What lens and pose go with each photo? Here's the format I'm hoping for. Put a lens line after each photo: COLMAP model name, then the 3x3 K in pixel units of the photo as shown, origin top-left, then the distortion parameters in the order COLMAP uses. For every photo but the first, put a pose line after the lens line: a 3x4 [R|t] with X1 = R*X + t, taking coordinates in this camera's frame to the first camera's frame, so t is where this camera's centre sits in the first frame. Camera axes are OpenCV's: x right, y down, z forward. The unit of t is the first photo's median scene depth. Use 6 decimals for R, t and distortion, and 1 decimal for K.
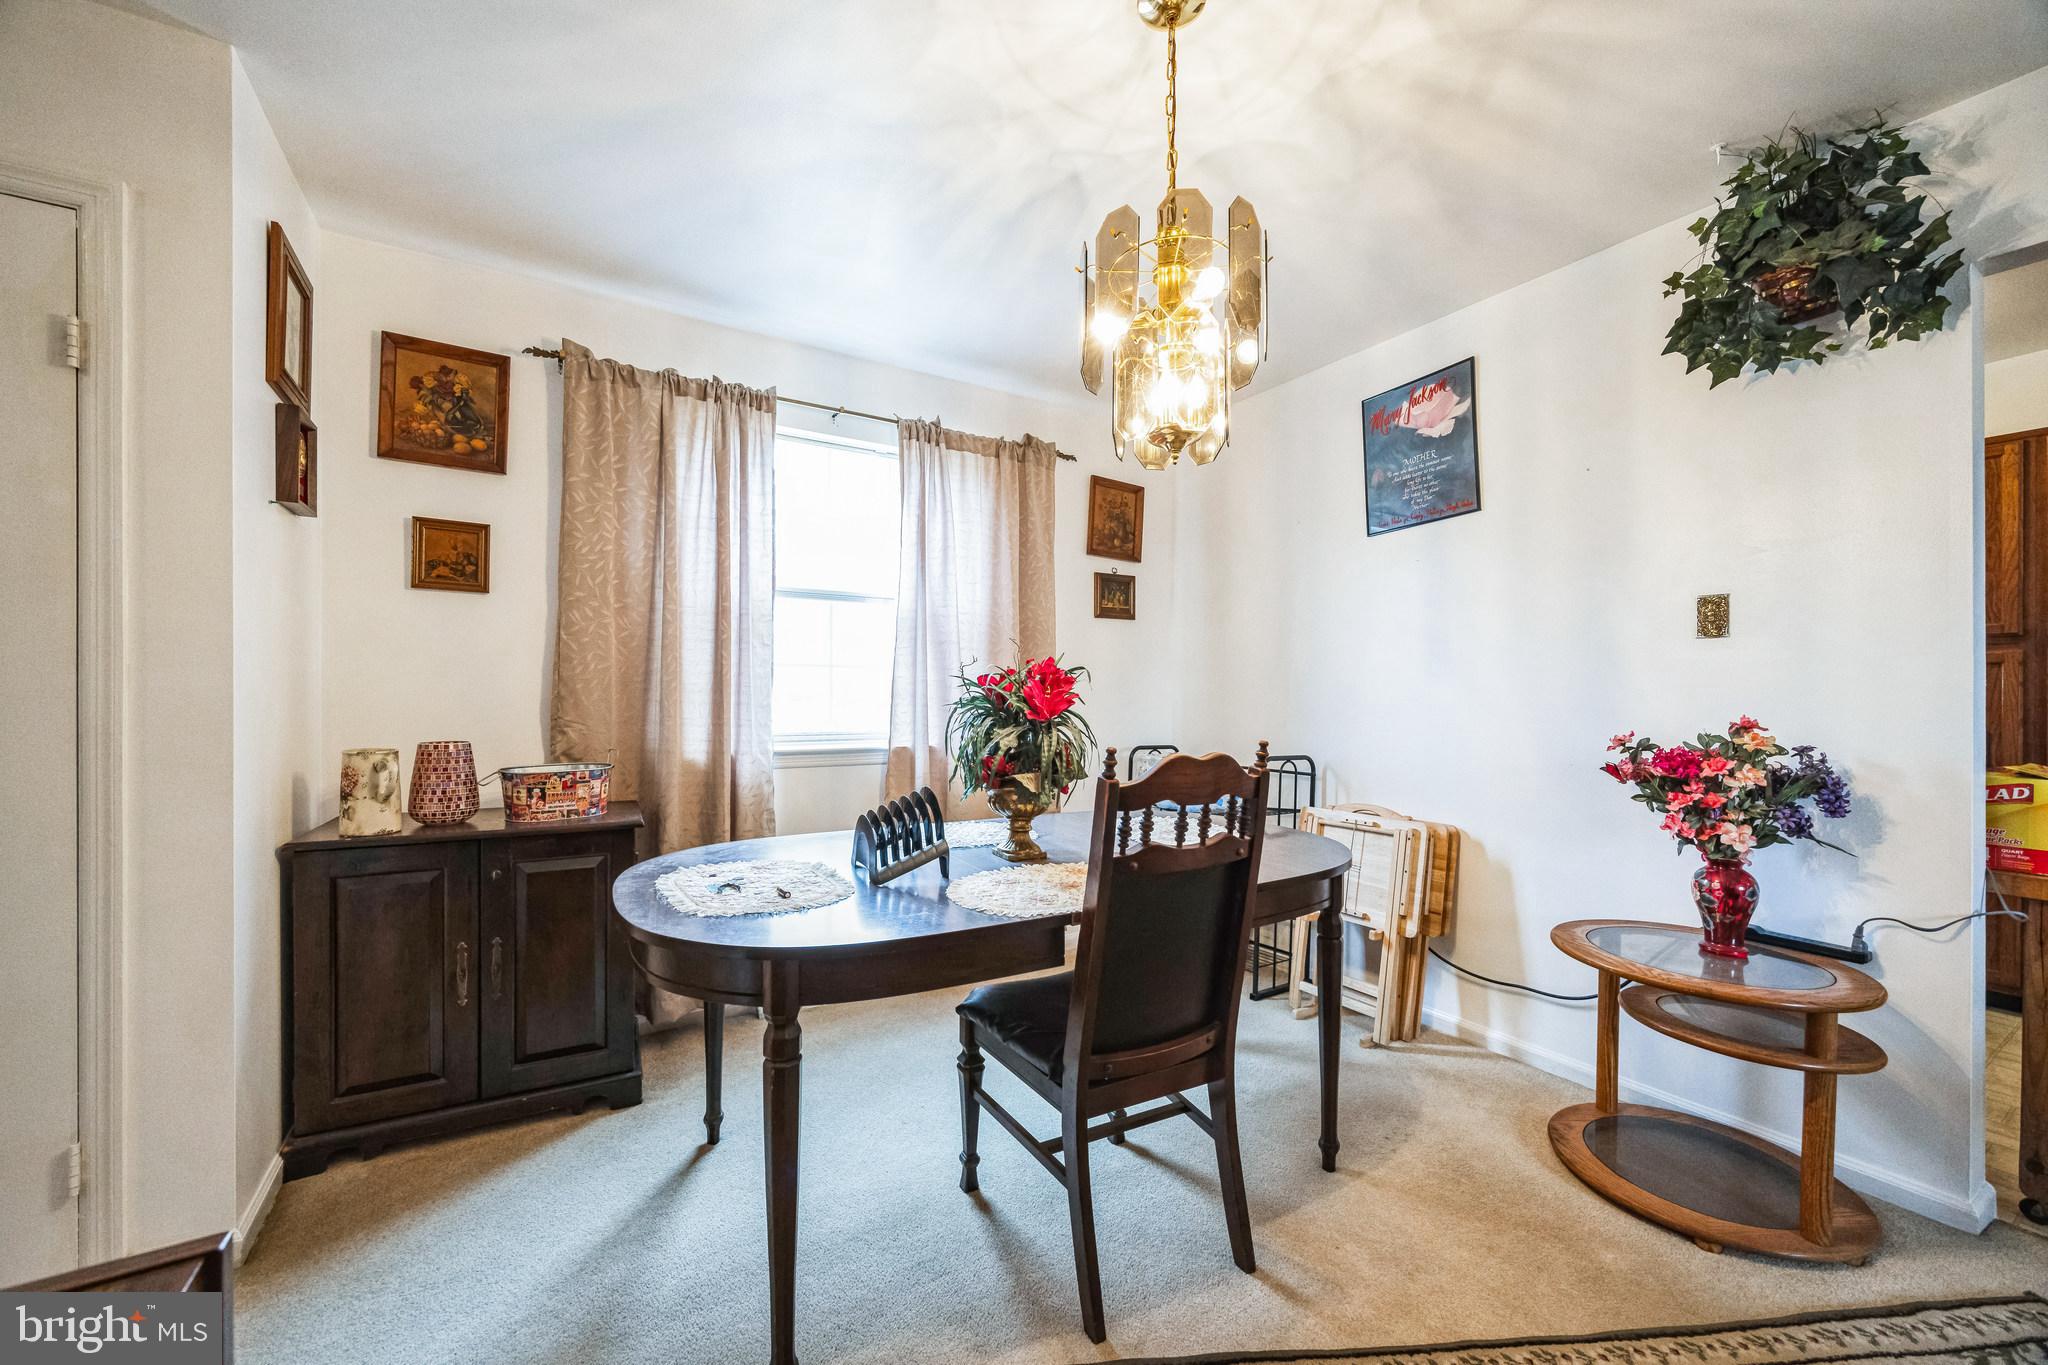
lens RADIAL K [[774.5, 0, 1012.6], [0, 774.5, 694.5], [0, 0, 1]] dist [-0.003162, -0.000375]
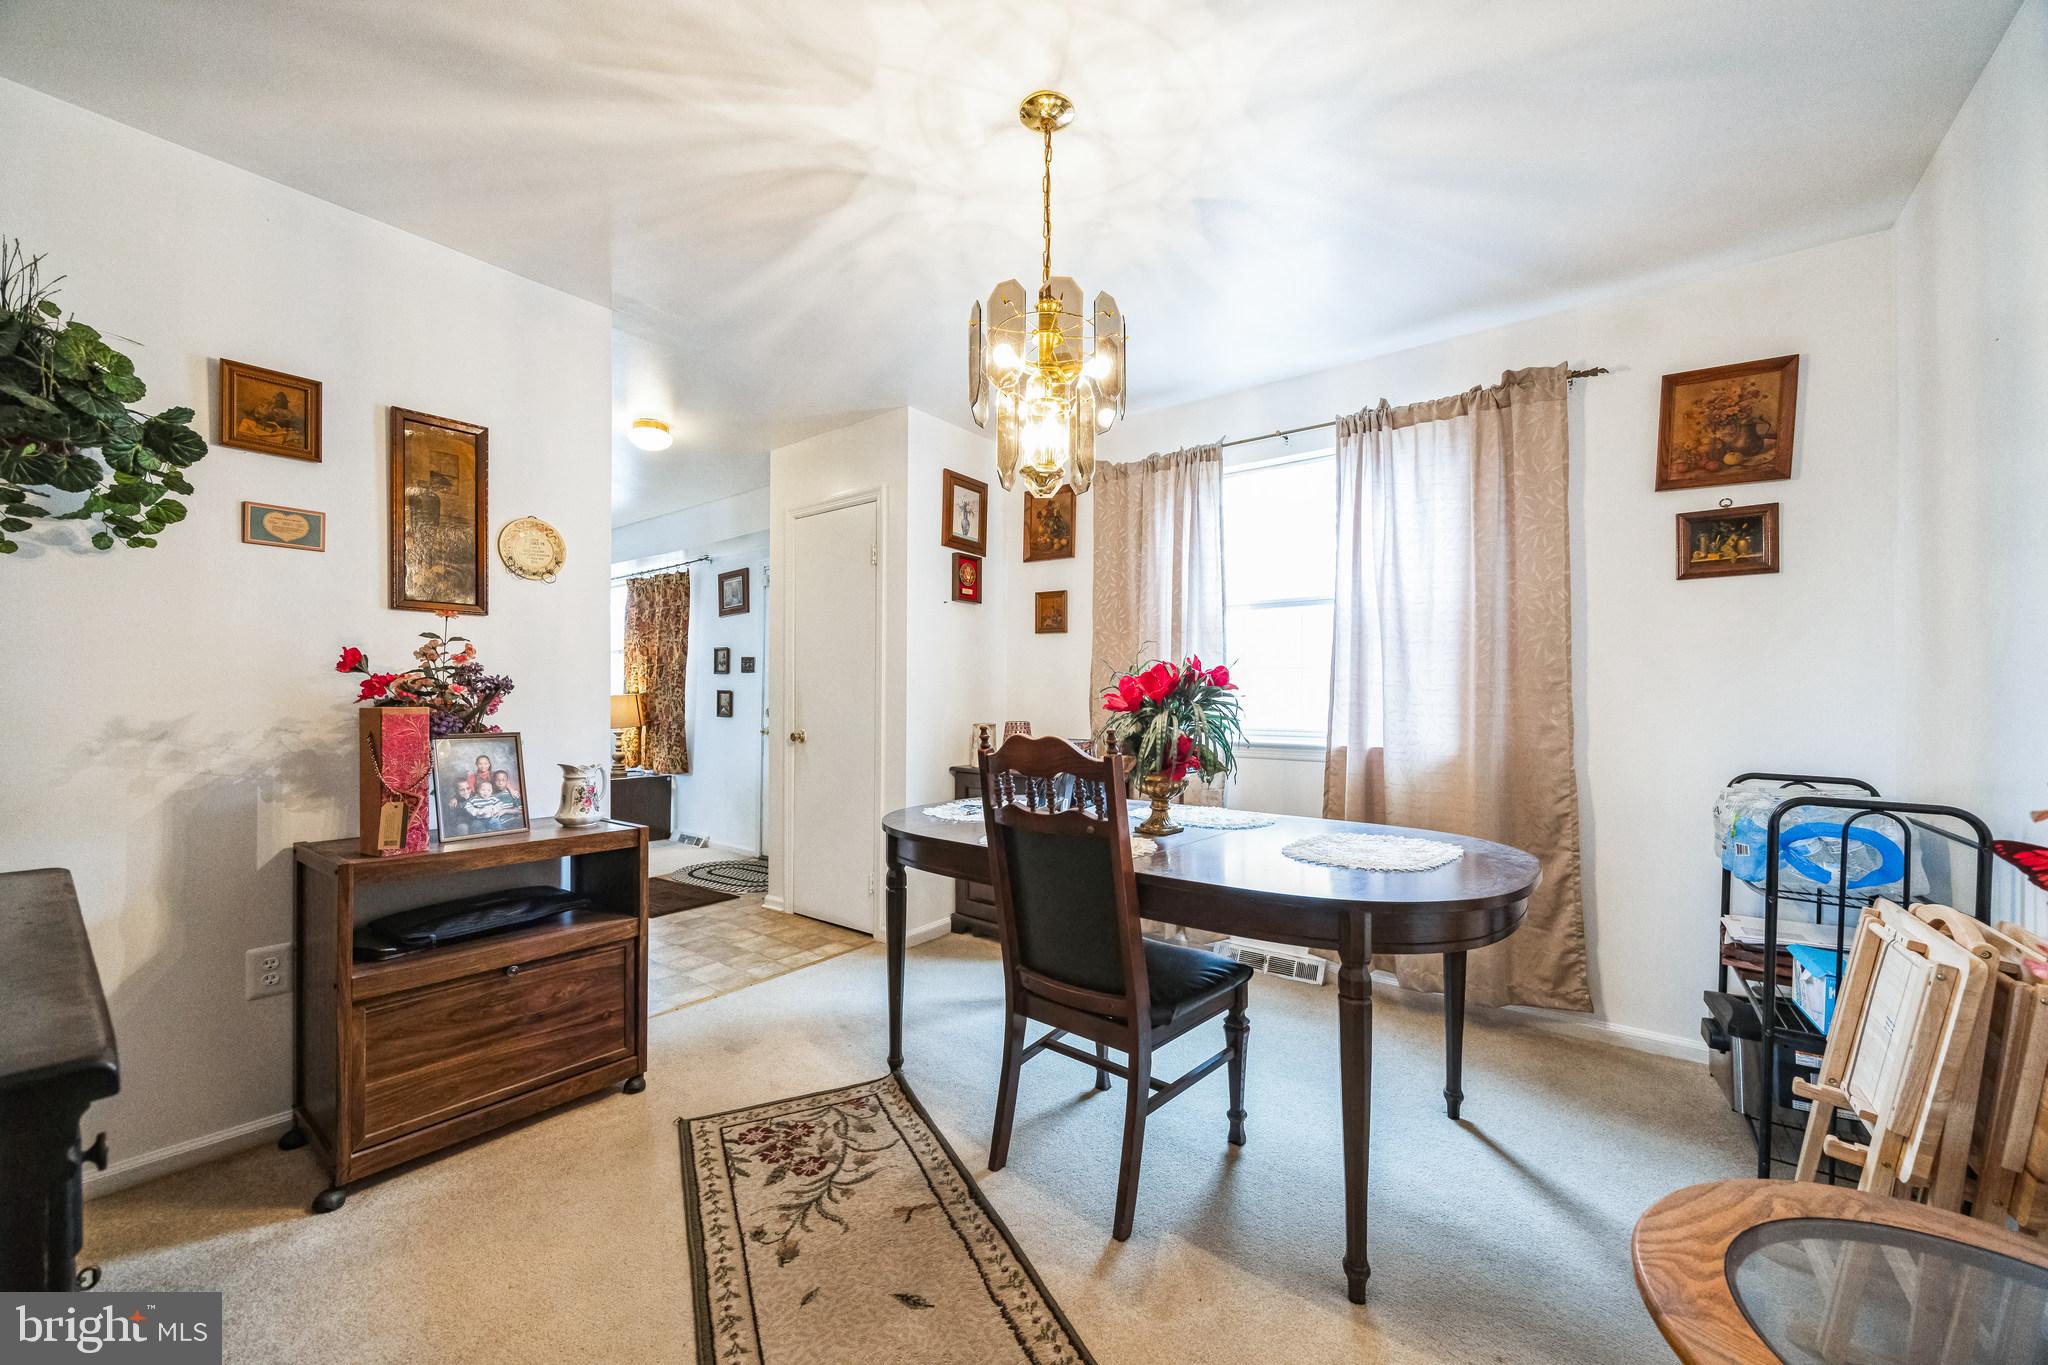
lens RADIAL K [[774.5, 0, 1012.6], [0, 774.5, 694.5], [0, 0, 1]] dist [-0.003162, -0.000375]
pose [[0.349915, -0.005992, -0.936762, 0.733006], [-0.006101, 0.999944, -0.008674, 0.013356], [0.936762, 0.008750, 0.349859, 0.297818]]
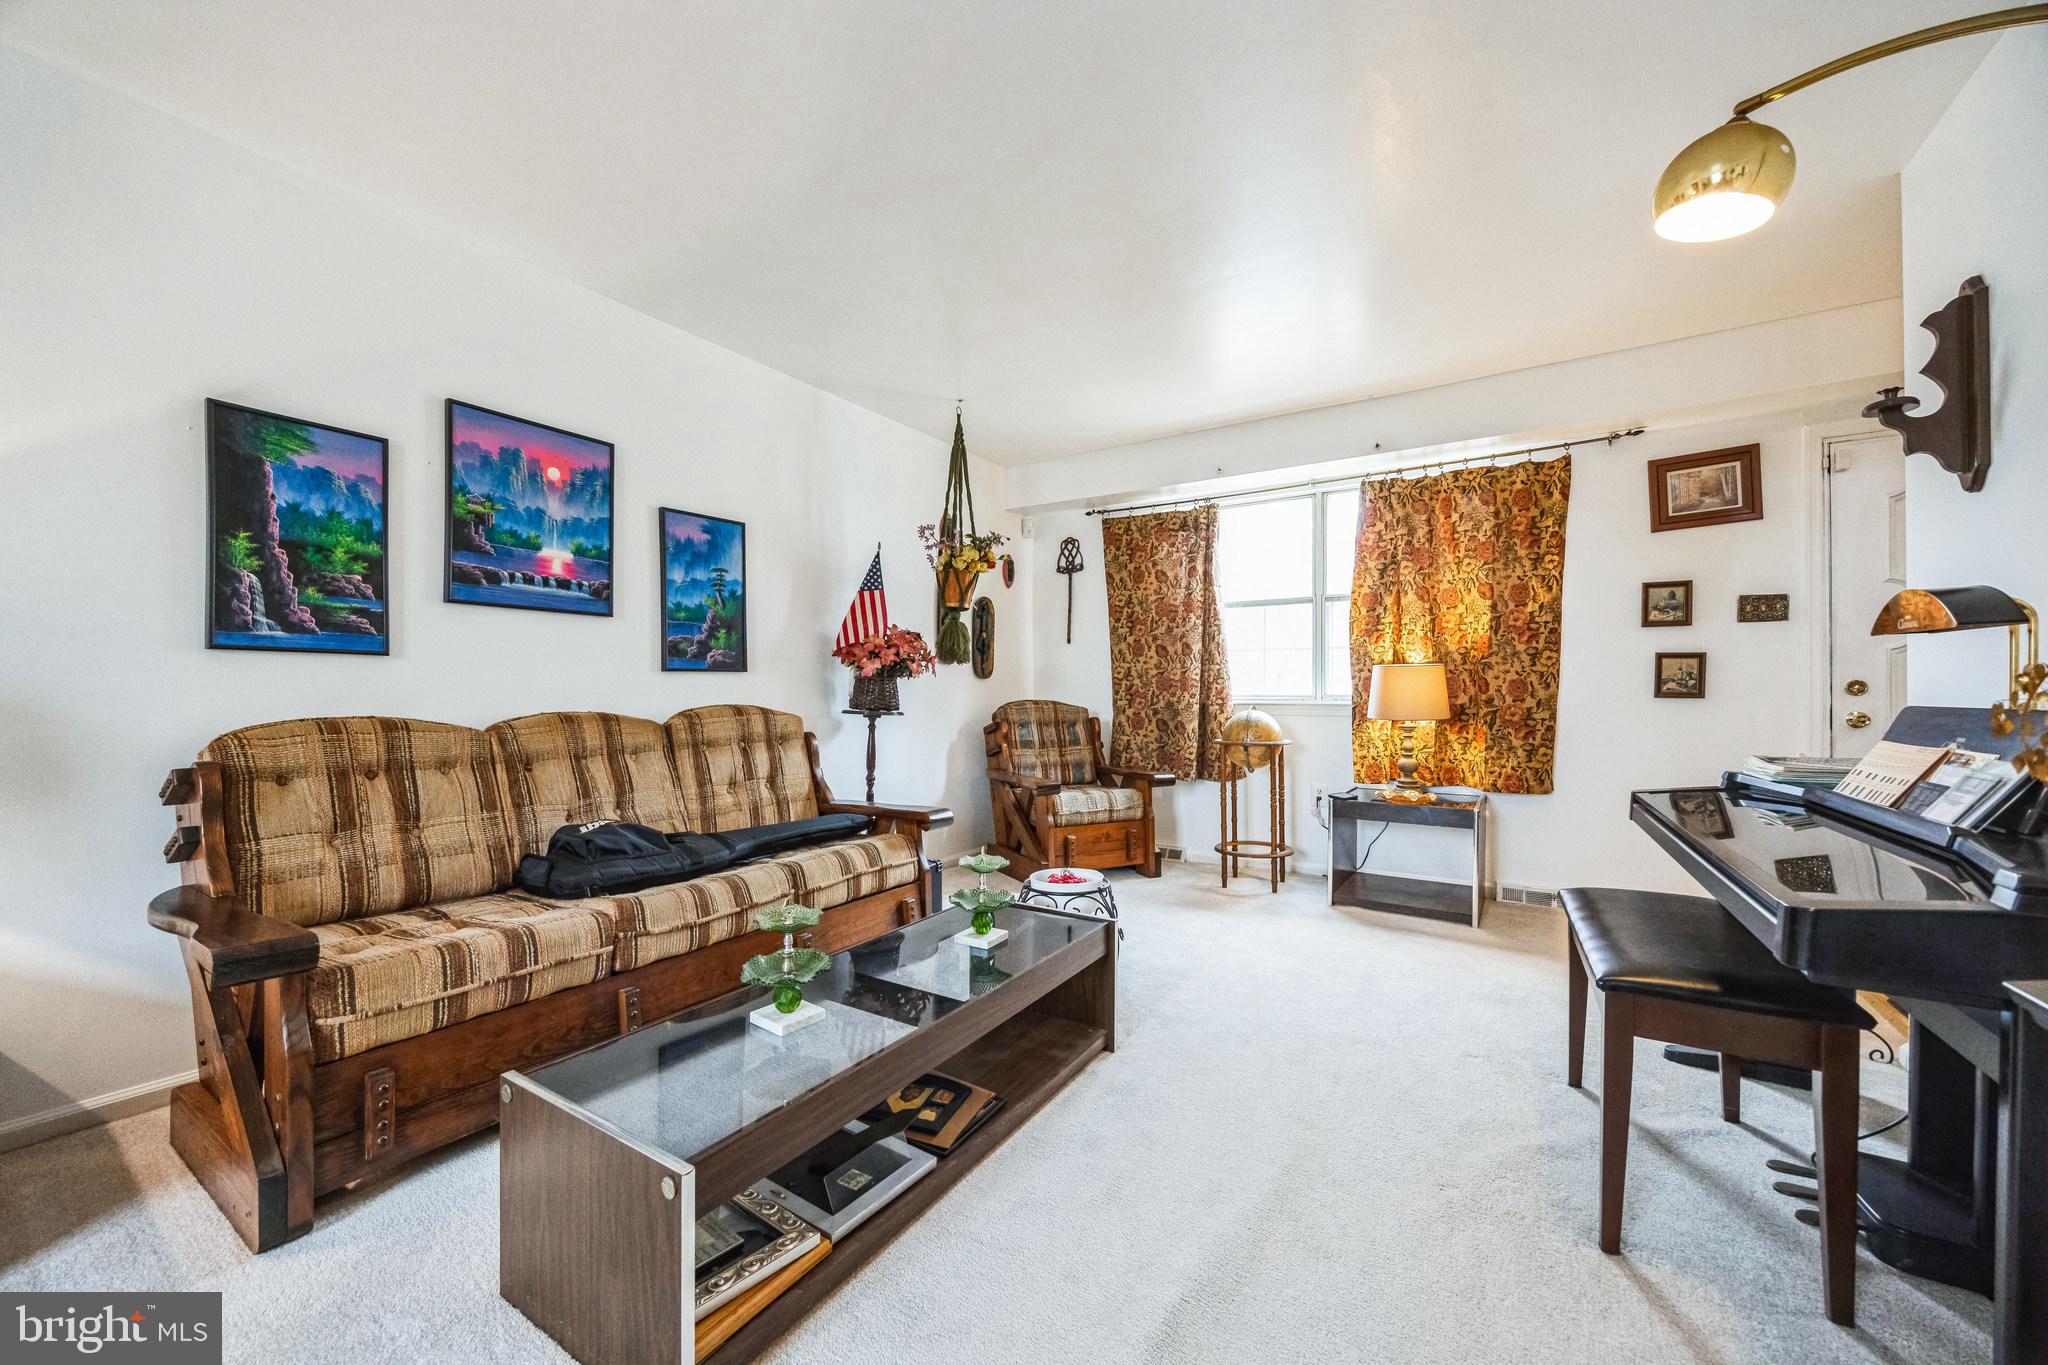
lens RADIAL K [[774.5, 0, 1012.6], [0, 774.5, 694.5], [0, 0, 1]] dist [-0.003162, -0.000375]
pose [[0.430921, -0.002337, -0.902386, -0.939767], [0.003228, 0.999994, -0.001048, 0.056173], [0.902384, -0.002461, 0.430926, -1.305223]]
